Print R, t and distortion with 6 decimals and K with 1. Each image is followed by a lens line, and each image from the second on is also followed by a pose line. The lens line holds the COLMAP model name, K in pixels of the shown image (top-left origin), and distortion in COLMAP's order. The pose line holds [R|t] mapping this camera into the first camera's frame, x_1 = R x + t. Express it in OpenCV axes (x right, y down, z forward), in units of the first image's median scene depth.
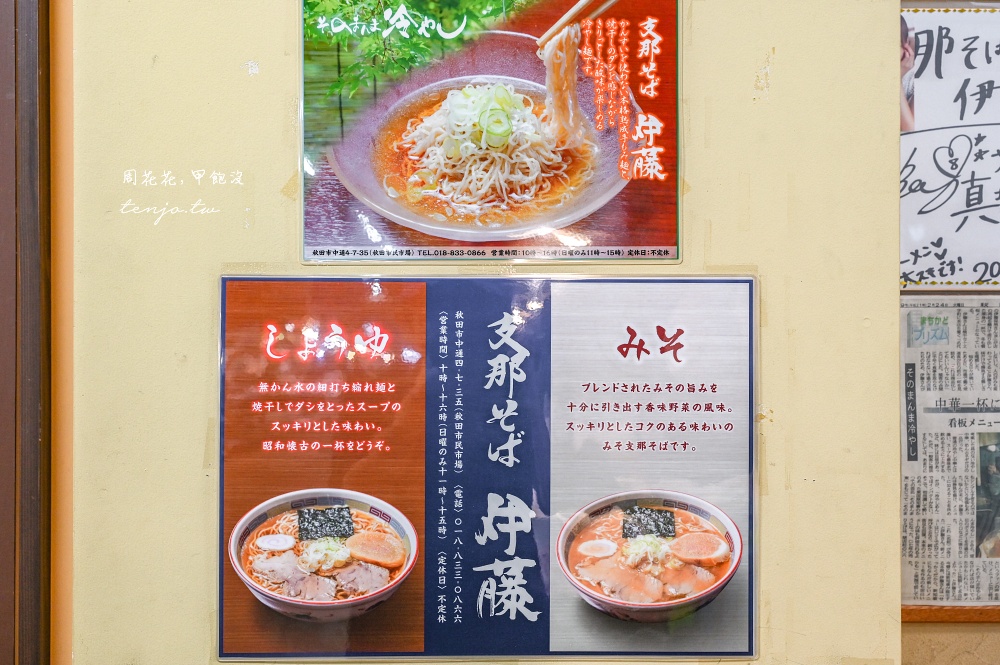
lens RADIAL K [[1065.1, 0, 501.0], [0, 1065.1, 335.1], [0, 0, 1]] dist [0.018445, 0.000000]
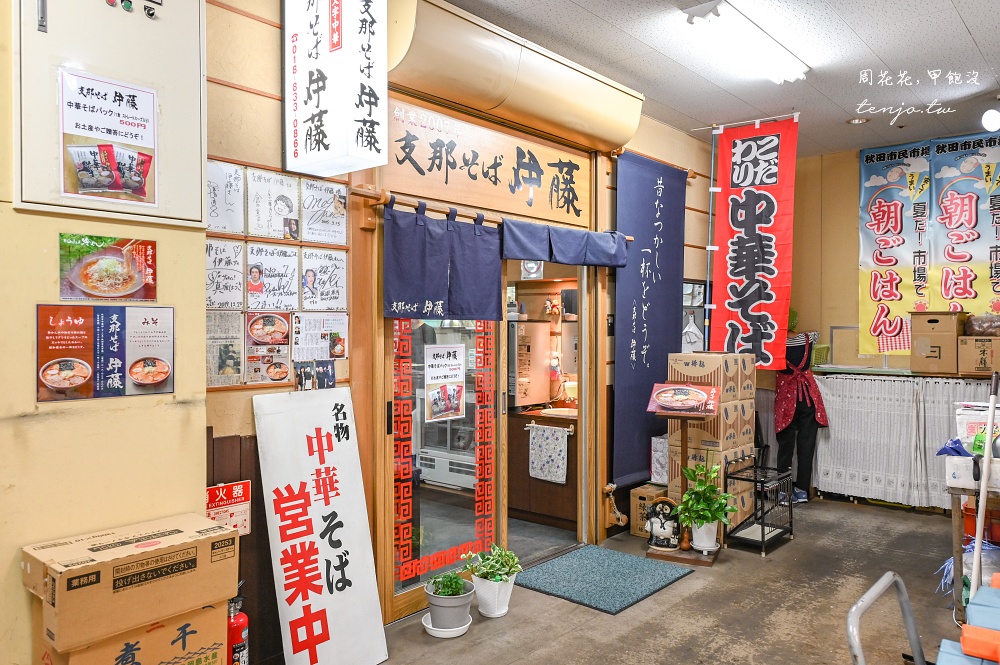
lens RADIAL K [[734.9, 0, 501.5], [0, 734.9, 332.5], [0, 0, 1]] dist [0.008290, 0.002129]
pose [[0.661885, -0.006354, 0.749578, -1.145395], [-0.003853, 0.999922, 0.011878, 0.010147], [-0.749595, -0.010750, 0.661809, -2.020778]]
